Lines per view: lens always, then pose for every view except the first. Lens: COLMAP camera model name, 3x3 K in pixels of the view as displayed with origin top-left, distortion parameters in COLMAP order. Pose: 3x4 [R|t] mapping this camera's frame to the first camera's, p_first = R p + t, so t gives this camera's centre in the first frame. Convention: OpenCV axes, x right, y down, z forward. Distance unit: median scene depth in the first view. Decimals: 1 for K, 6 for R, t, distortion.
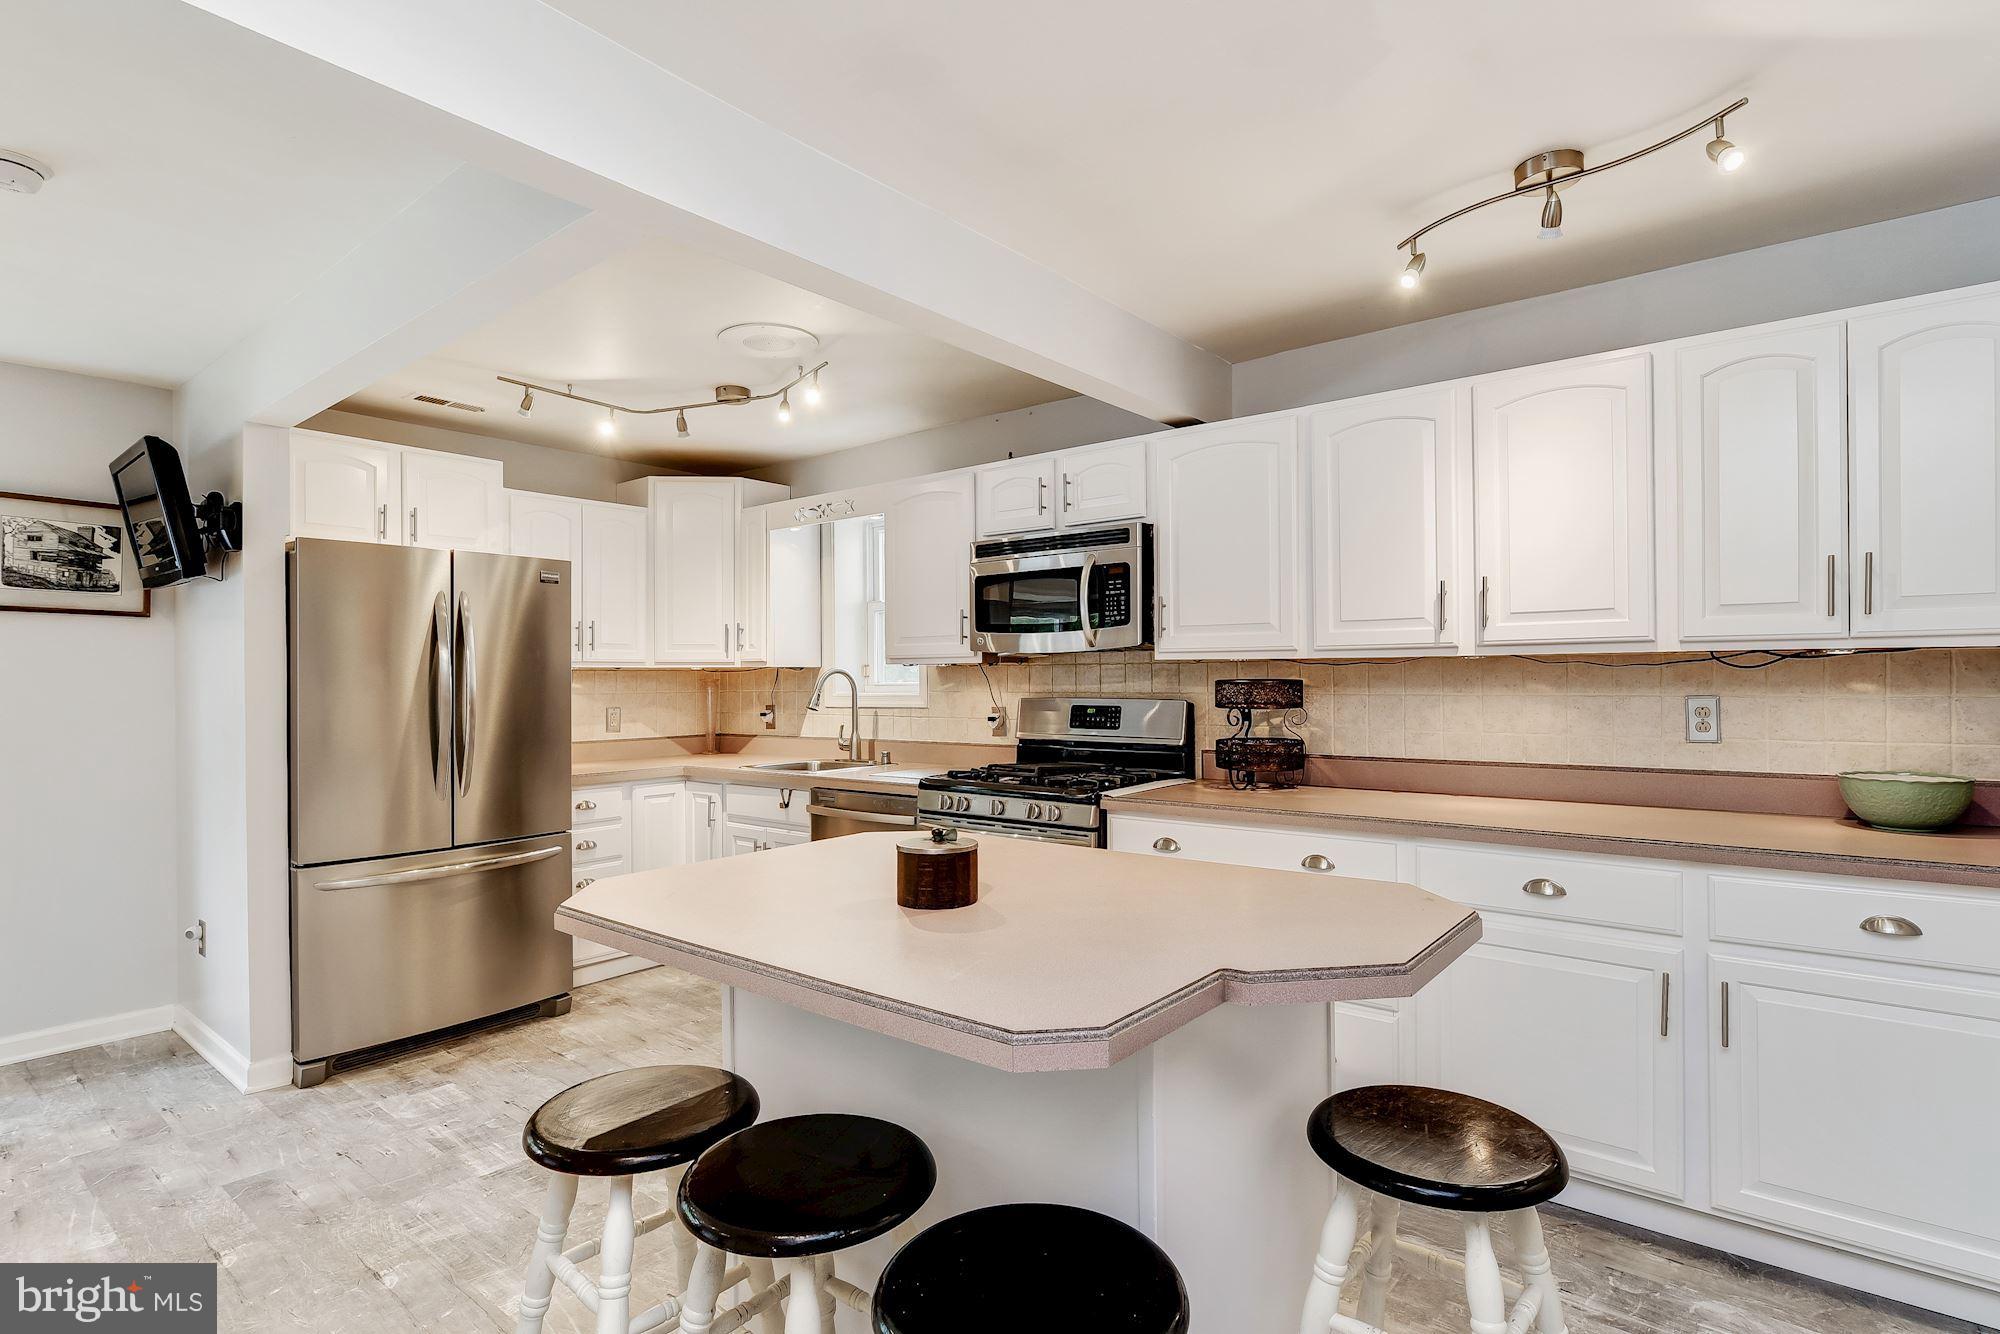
lens RADIAL K [[1010.9, 0, 1000.3], [0, 1010.9, 671.3], [0, 0, 1]] dist [0.000601, -0.000076]
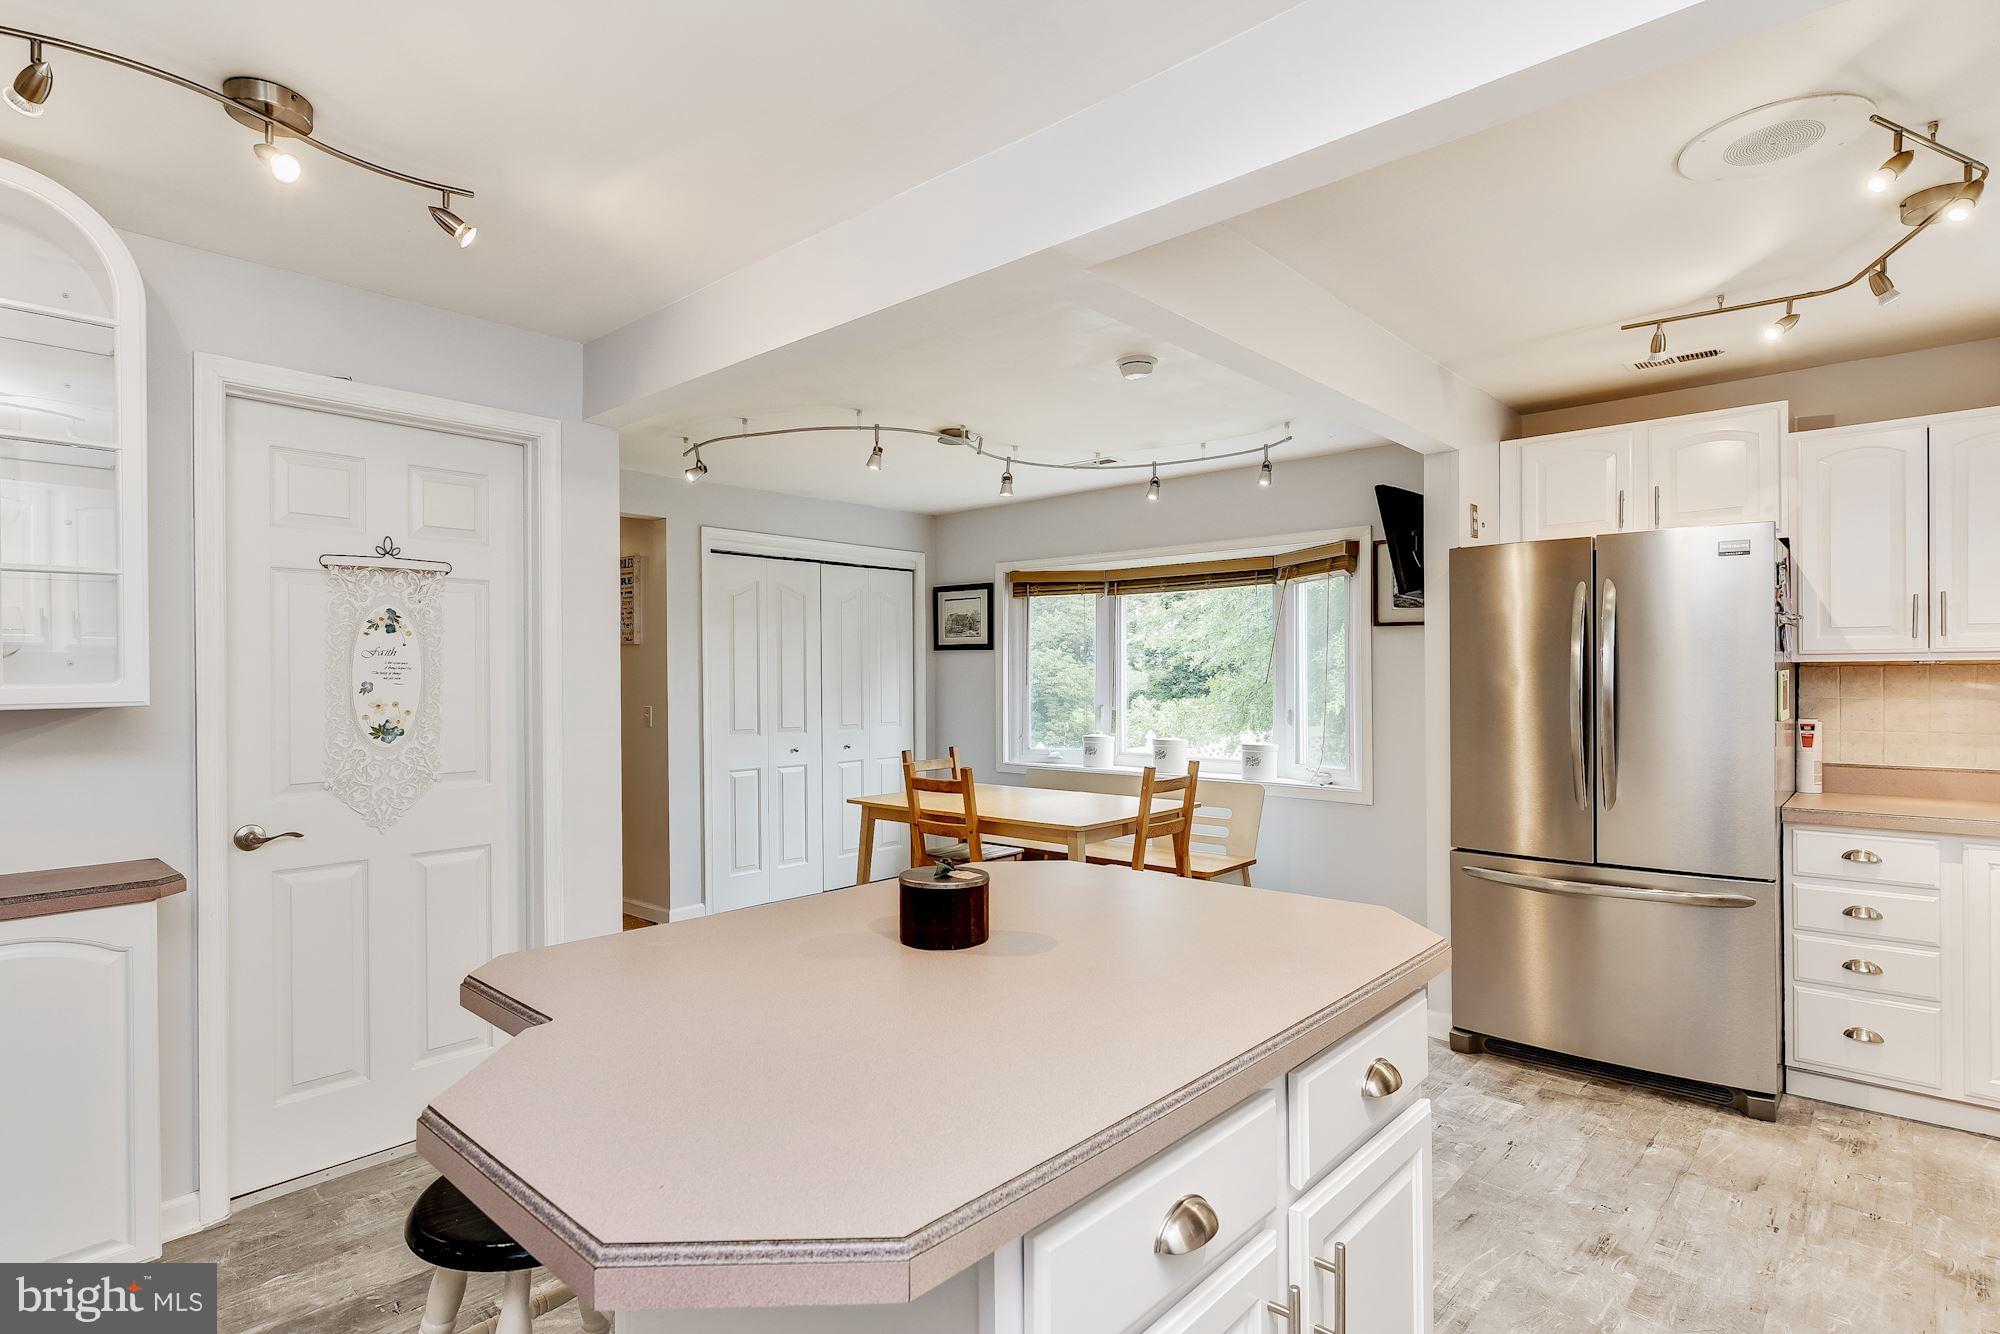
lens RADIAL K [[1010.9, 0, 1005.4], [0, 1010.9, 674.8], [0, 0, 1]] dist [0.000601, -0.000076]
pose [[-0.053284, 0.004846, -0.998568, 0.381432], [0.007777, 0.999960, 0.004438, -0.003252], [0.998549, -0.007529, -0.053319, 0.510961]]
